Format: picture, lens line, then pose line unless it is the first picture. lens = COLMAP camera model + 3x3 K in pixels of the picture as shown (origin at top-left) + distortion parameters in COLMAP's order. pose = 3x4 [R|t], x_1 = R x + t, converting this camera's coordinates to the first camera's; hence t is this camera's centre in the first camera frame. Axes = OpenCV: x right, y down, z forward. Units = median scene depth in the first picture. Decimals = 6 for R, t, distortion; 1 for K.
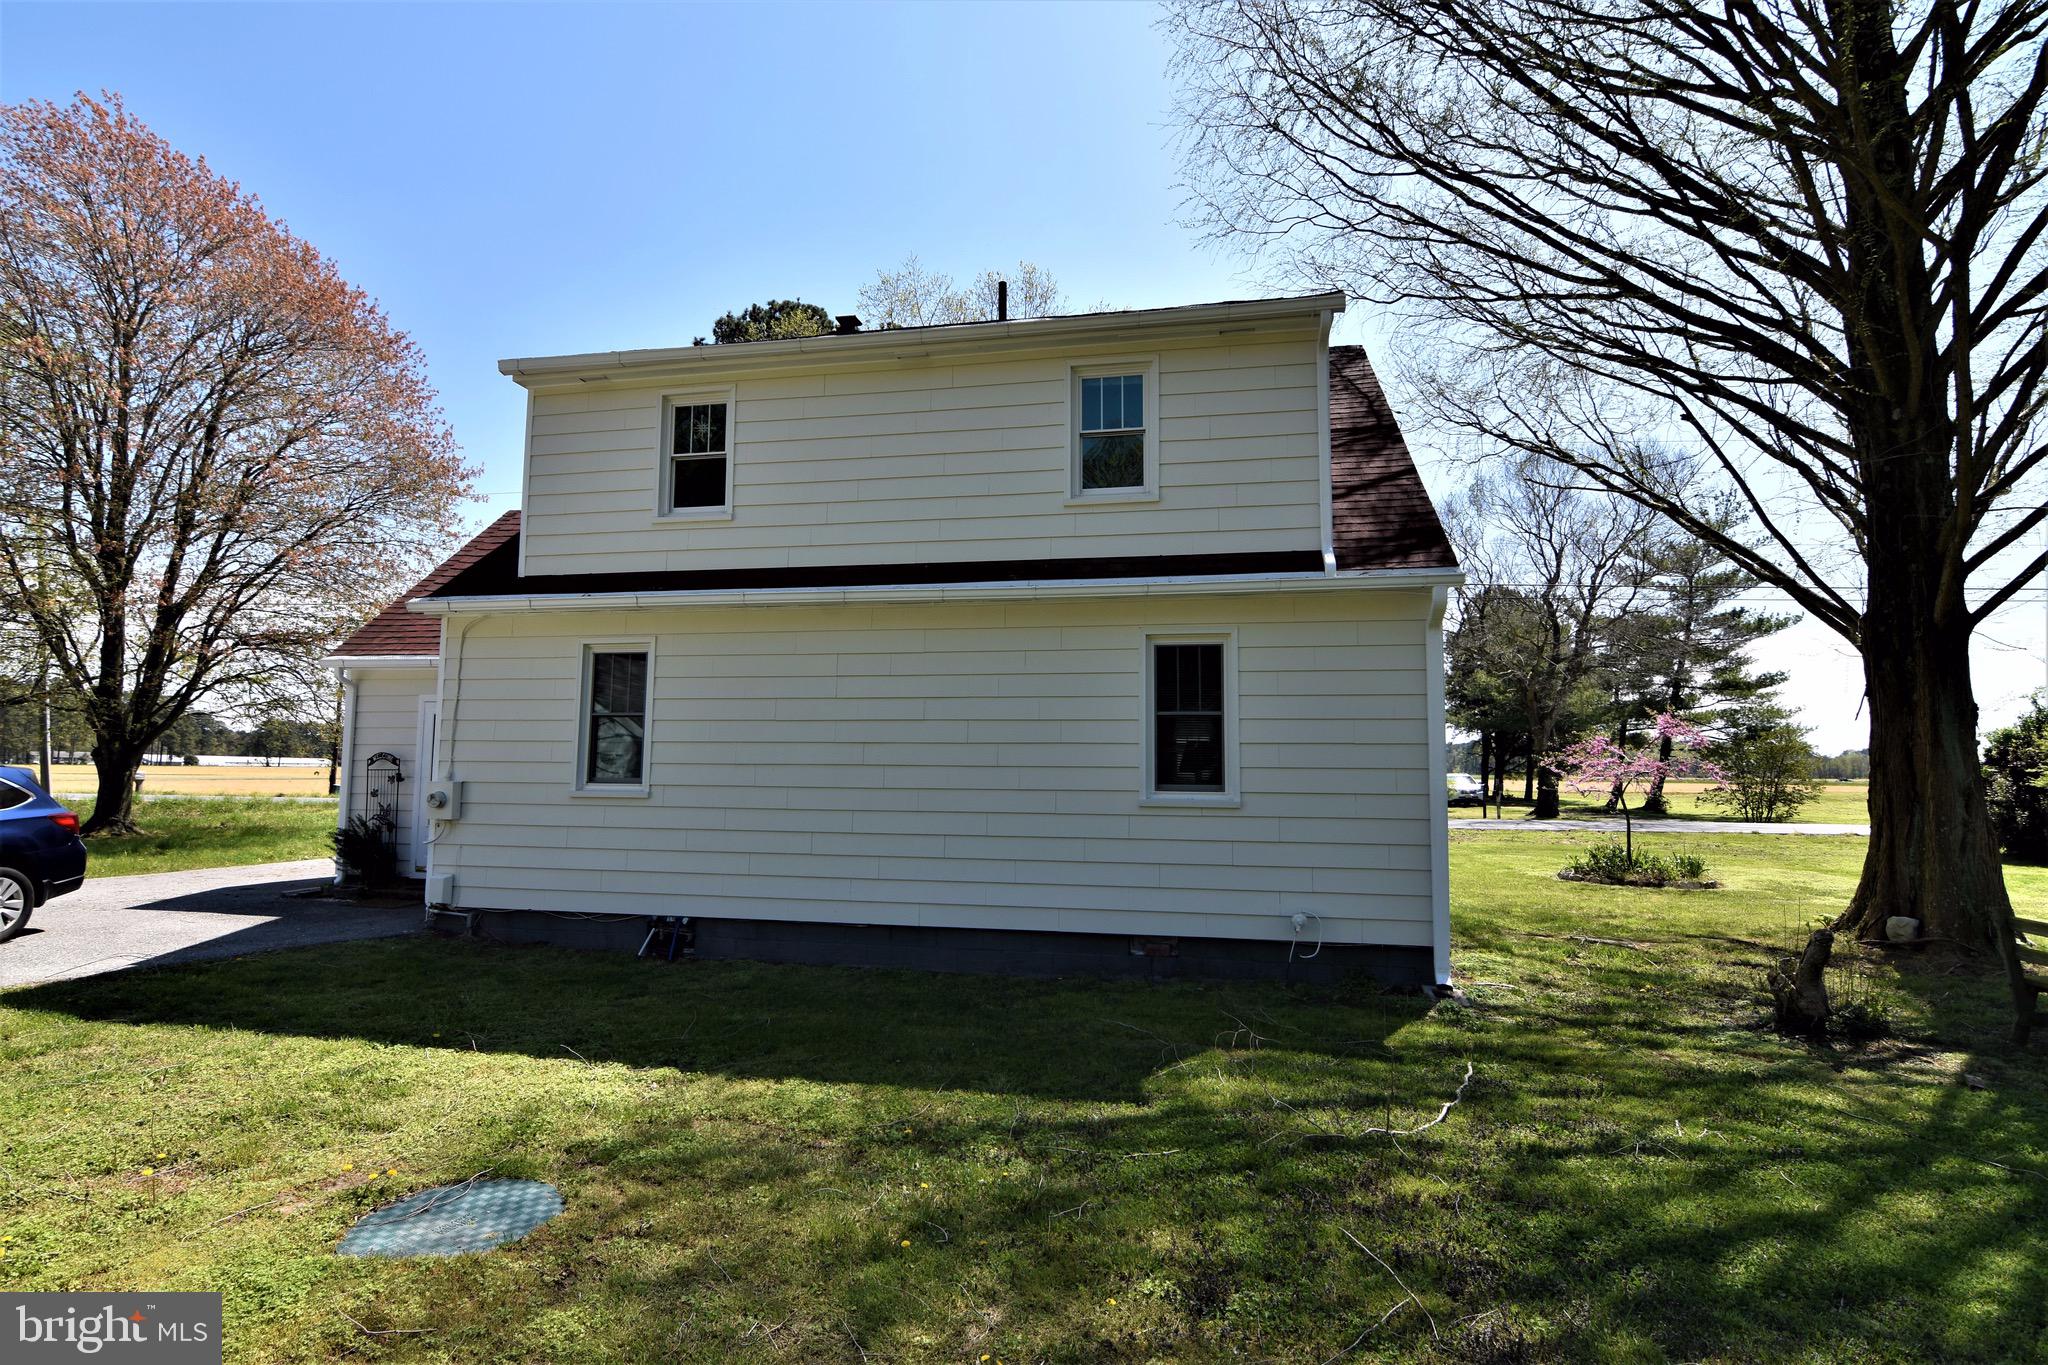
lens RADIAL K [[1008.2, 0, 1021.8], [0, 1008.2, 685.5], [0, 0, 1]] dist [0.001123, -0.014008]
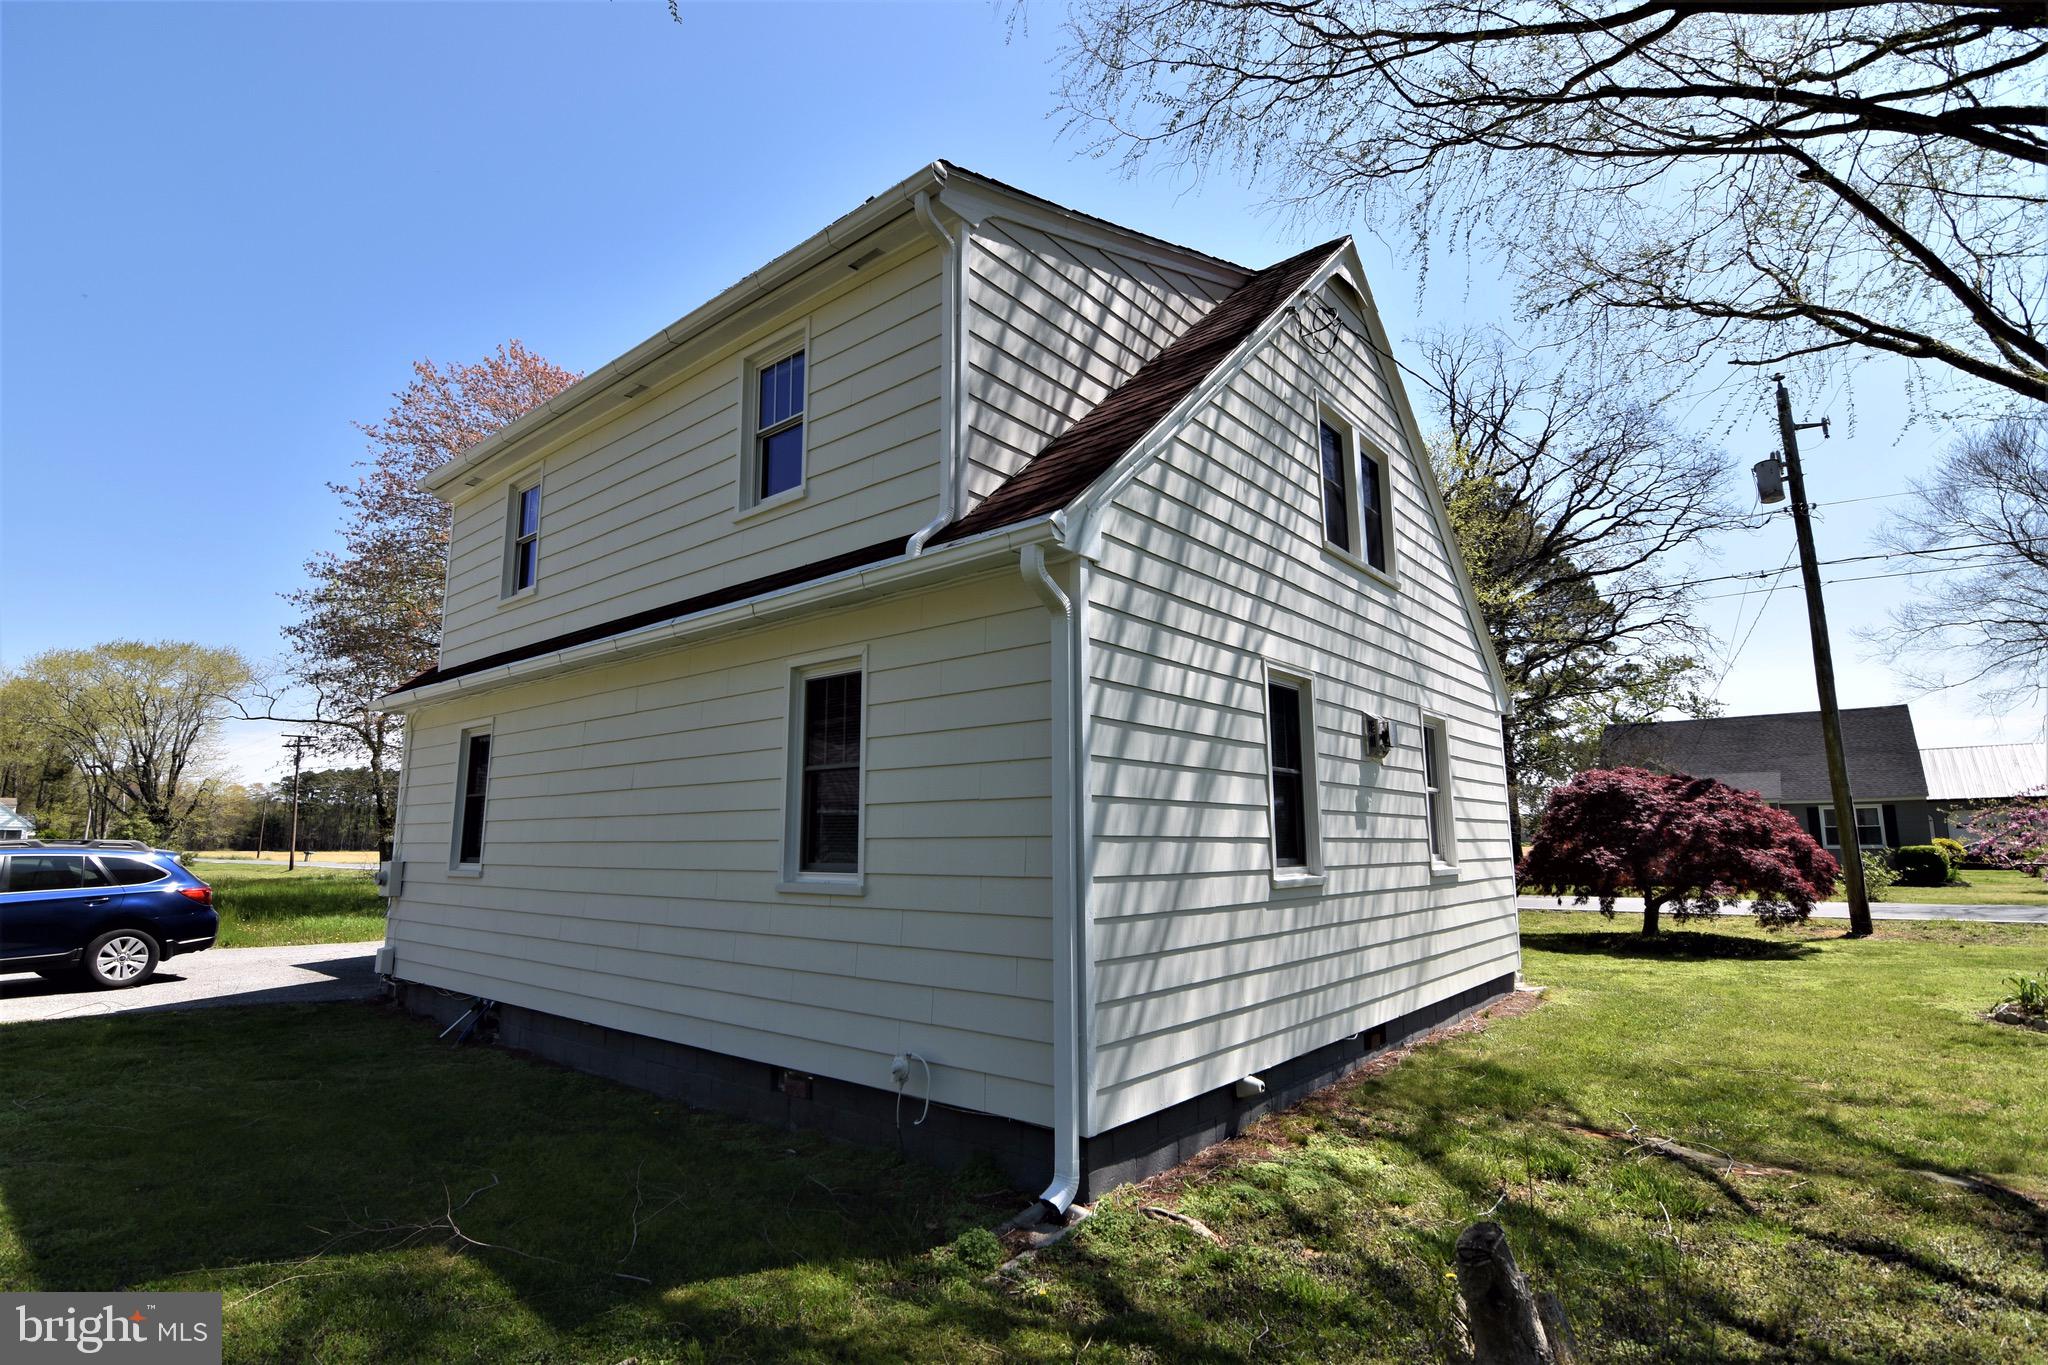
lens RADIAL K [[1008.2, 0, 1021.8], [0, 1008.2, 685.5], [0, 0, 1]] dist [0.001123, -0.014008]
pose [[0.868354, -0.088805, -0.487929, 0.657345], [0.052549, 0.994775, -0.087534, 0.040406], [0.493152, 0.050371, 0.868483, 0.414801]]
